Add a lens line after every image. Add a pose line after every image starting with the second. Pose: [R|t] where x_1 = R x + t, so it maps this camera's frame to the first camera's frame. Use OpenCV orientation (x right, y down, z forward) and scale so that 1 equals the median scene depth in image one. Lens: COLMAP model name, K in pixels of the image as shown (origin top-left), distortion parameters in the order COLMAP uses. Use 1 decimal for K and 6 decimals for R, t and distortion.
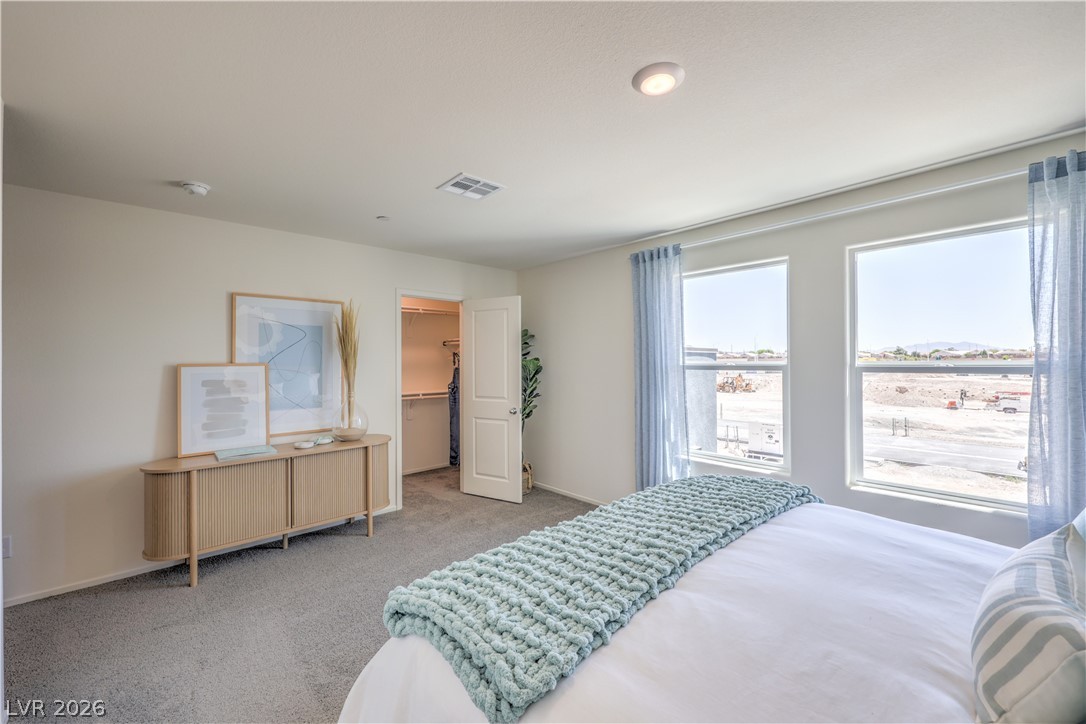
lens RADIAL K [[445.9, 0, 543.0], [0, 445.9, 362.0], [0, 0, 1]] dist [-0.001432, 0.000112]
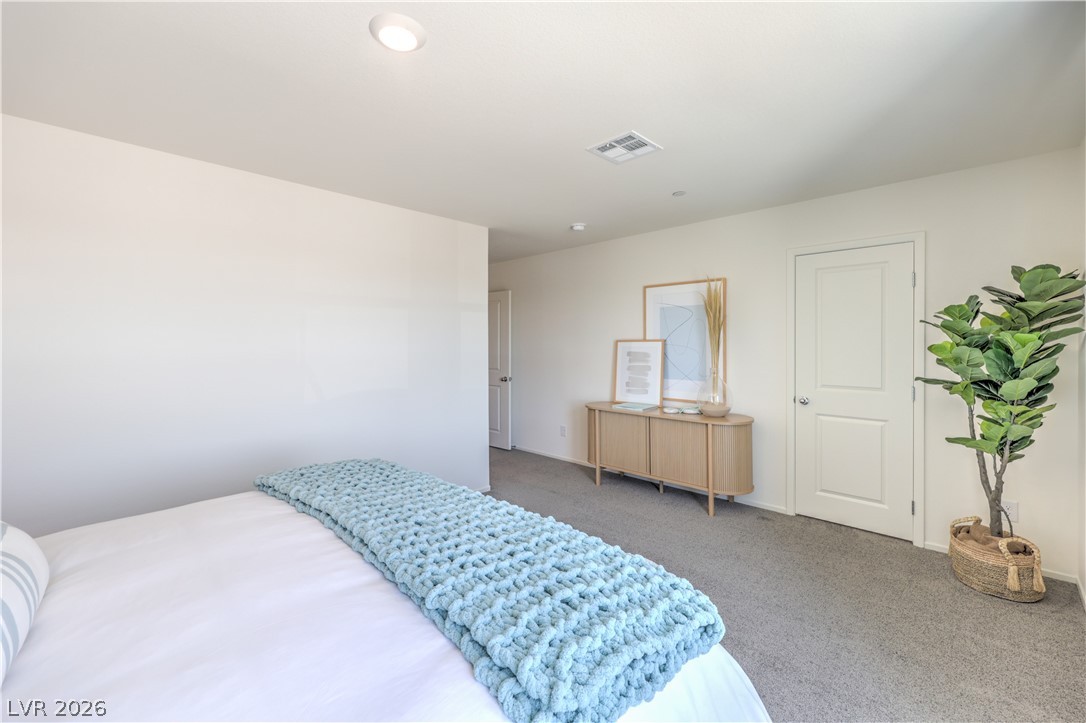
lens RADIAL K [[439.9, 0, 547.5], [0, 439.9, 343.6], [0, 0, 1]] dist [-0.001963, 0.000568]
pose [[0.064261, 0.001651, -0.997932, 0.607463], [-0.005283, 0.999985, 0.001314, 0.014829], [0.997919, 0.005188, 0.064268, 0.633020]]
